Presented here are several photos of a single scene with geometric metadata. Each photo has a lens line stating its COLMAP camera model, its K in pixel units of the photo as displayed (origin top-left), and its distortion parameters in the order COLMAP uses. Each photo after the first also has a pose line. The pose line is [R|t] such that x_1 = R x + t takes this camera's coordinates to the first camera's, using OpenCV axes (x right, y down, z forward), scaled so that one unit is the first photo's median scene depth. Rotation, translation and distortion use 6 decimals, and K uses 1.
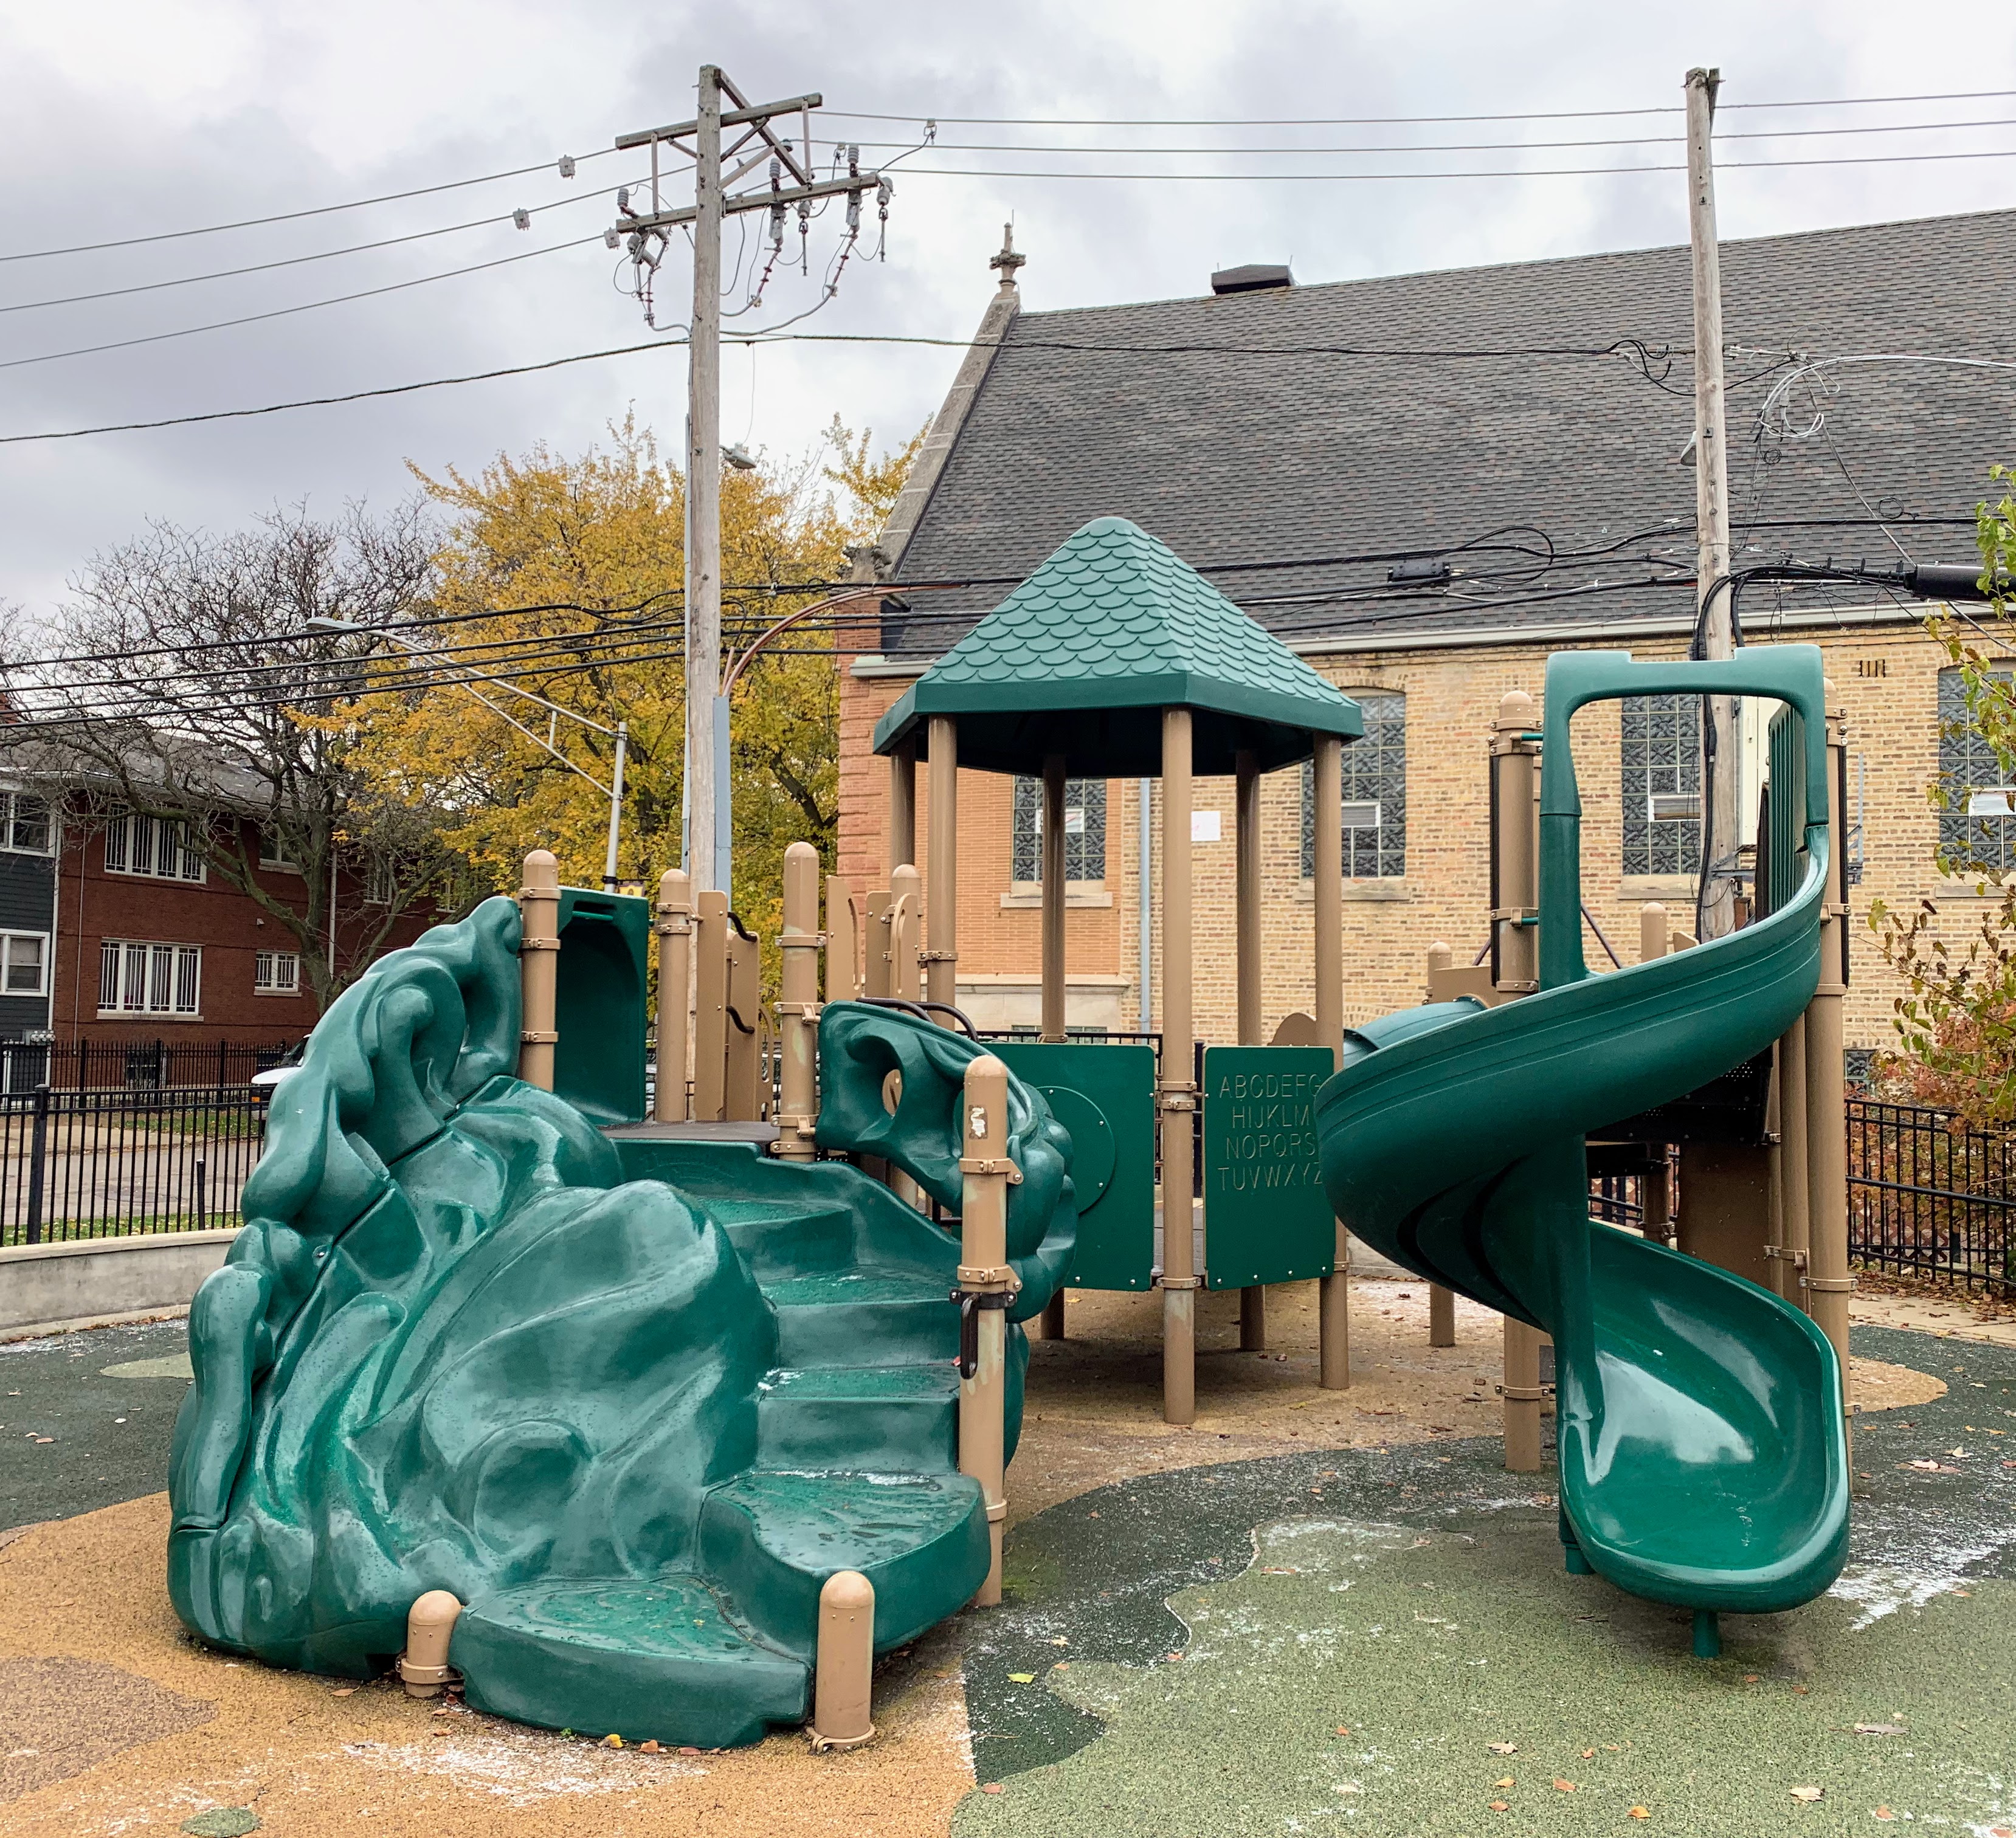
lens RADIAL K [[1873.7, 0, 1008.0], [0, 1873.7, 919.0], [0, 0, 1]] dist [-0.007492, -0.006660]
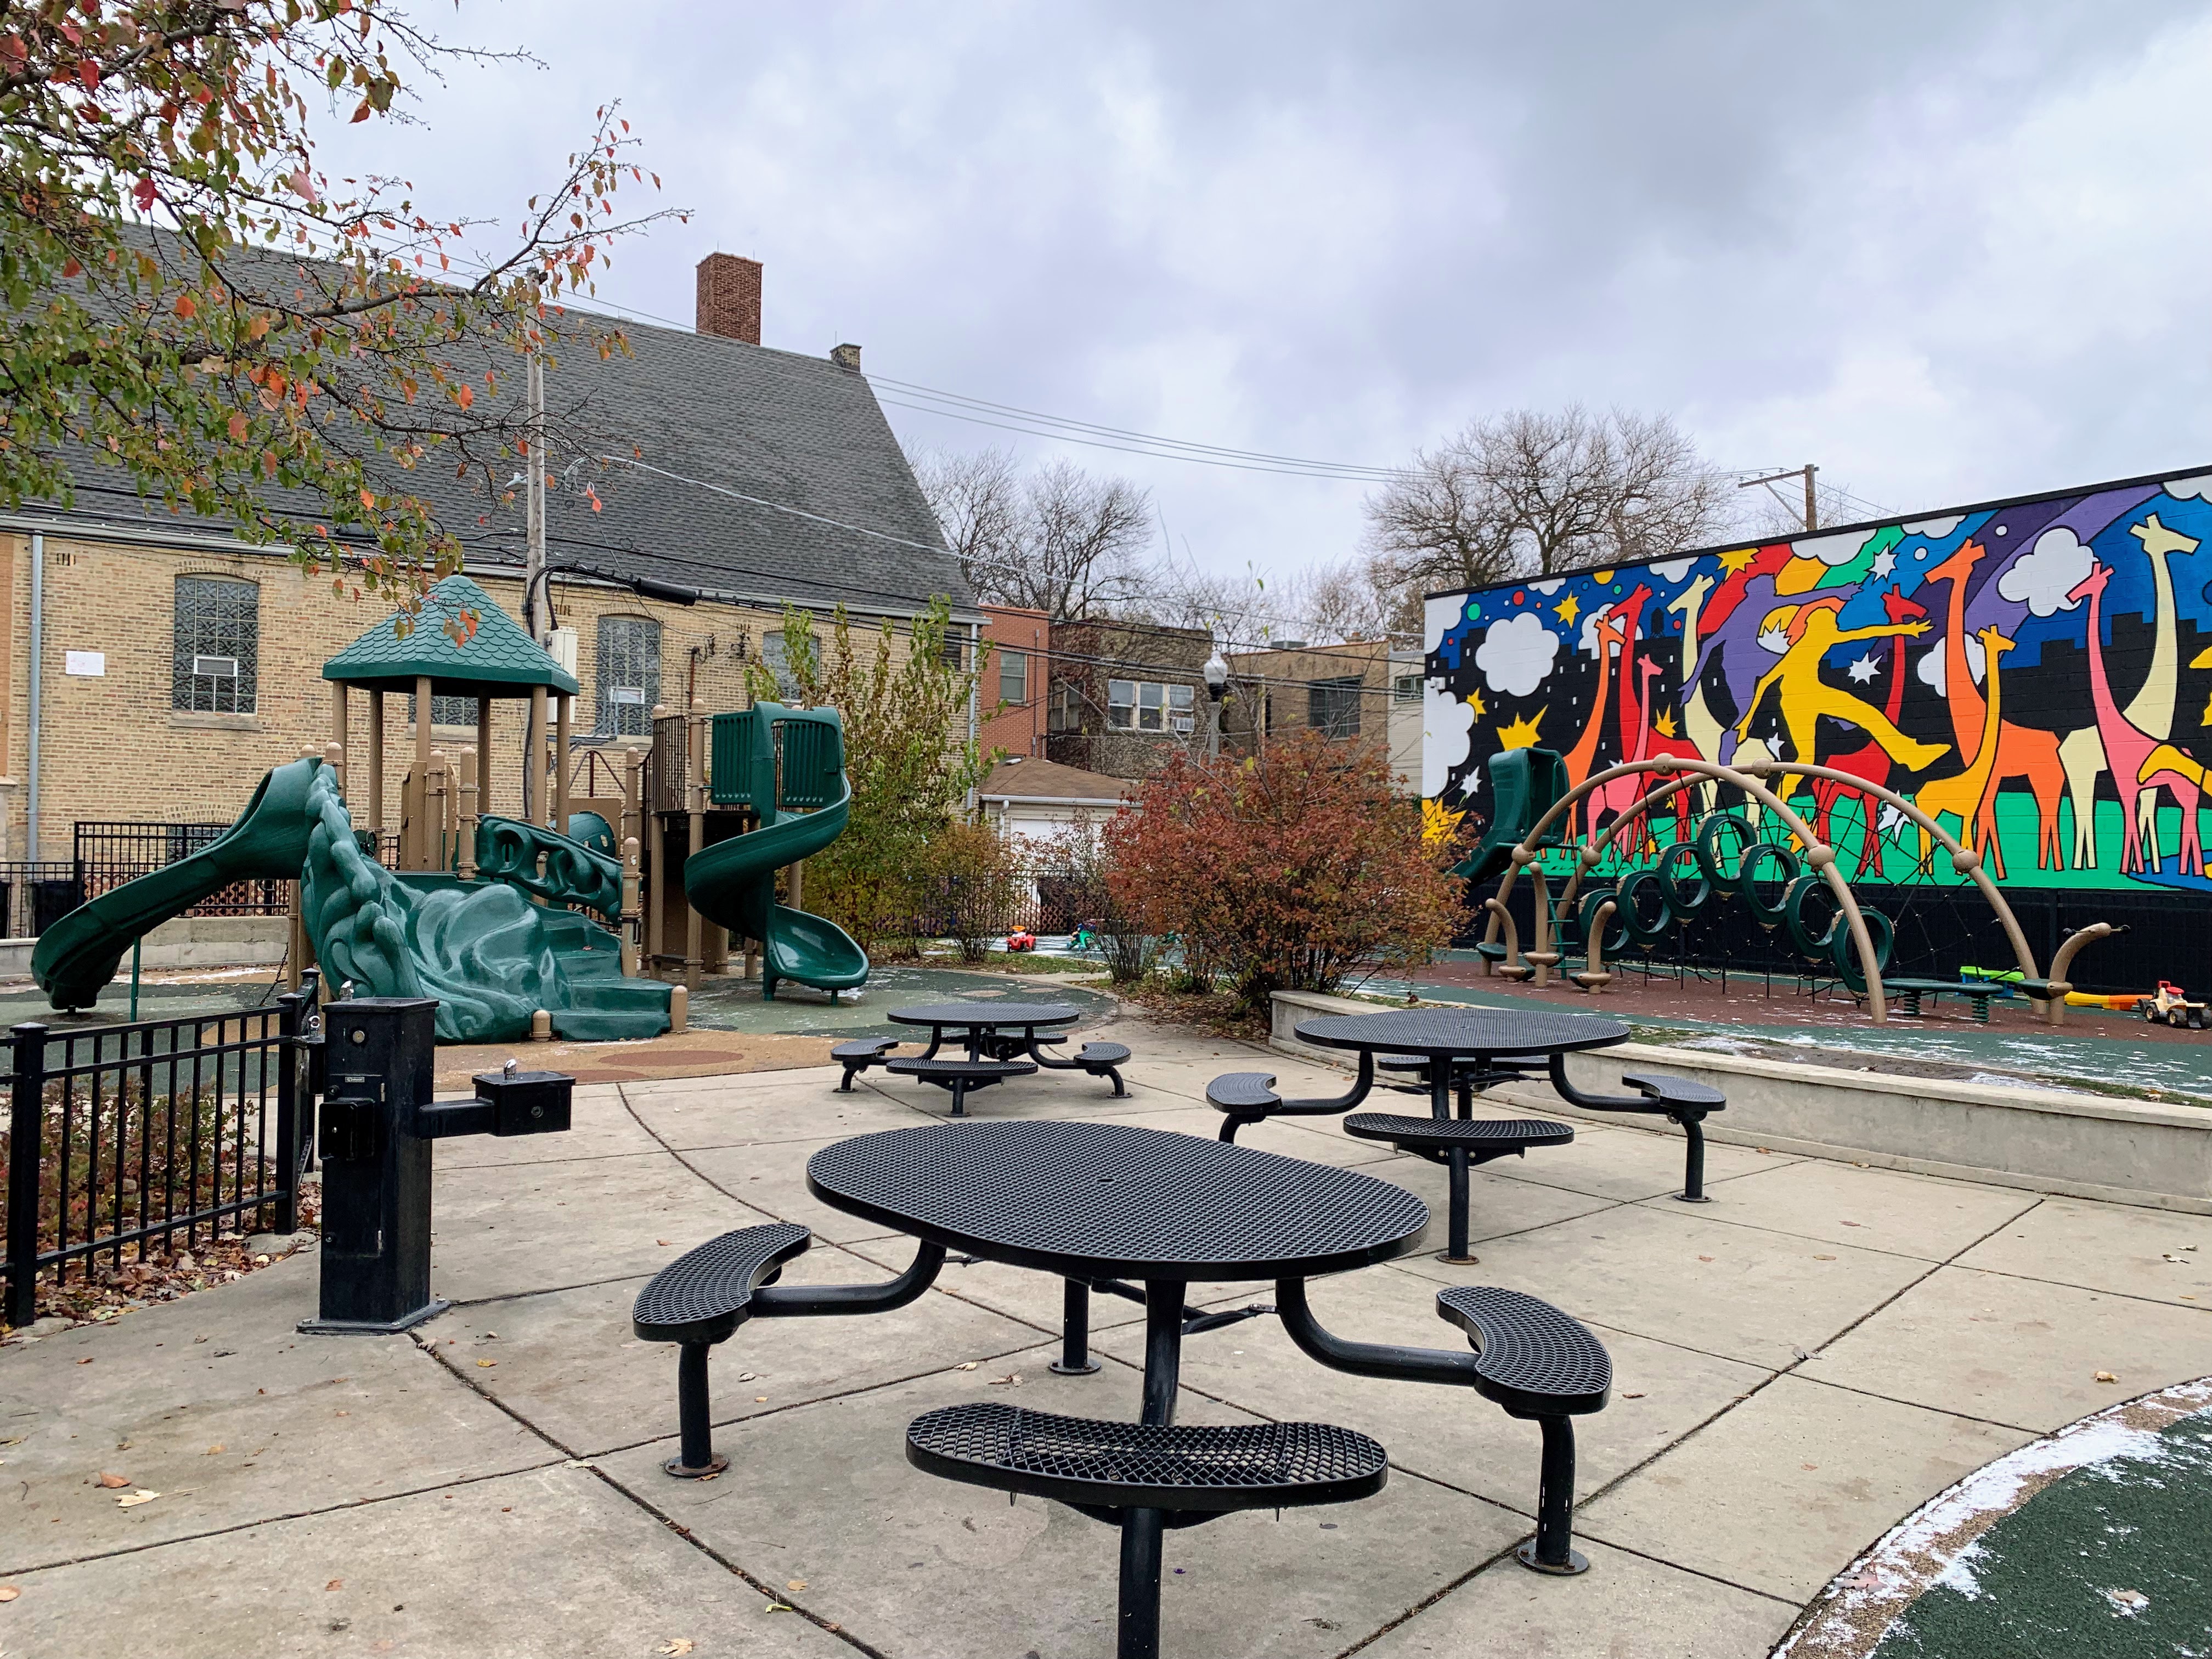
lens RADIAL K [[1688.3, 0, 1100.6], [0, 1688.3, 883.6], [0, 0, 1]] dist [-0.099586, 0.074335]
pose [[0.612612, -0.012060, 0.790292, -0.529548], [-0.065427, 0.995678, 0.065911, -0.025449], [-0.787671, -0.092084, 0.609175, -0.385857]]
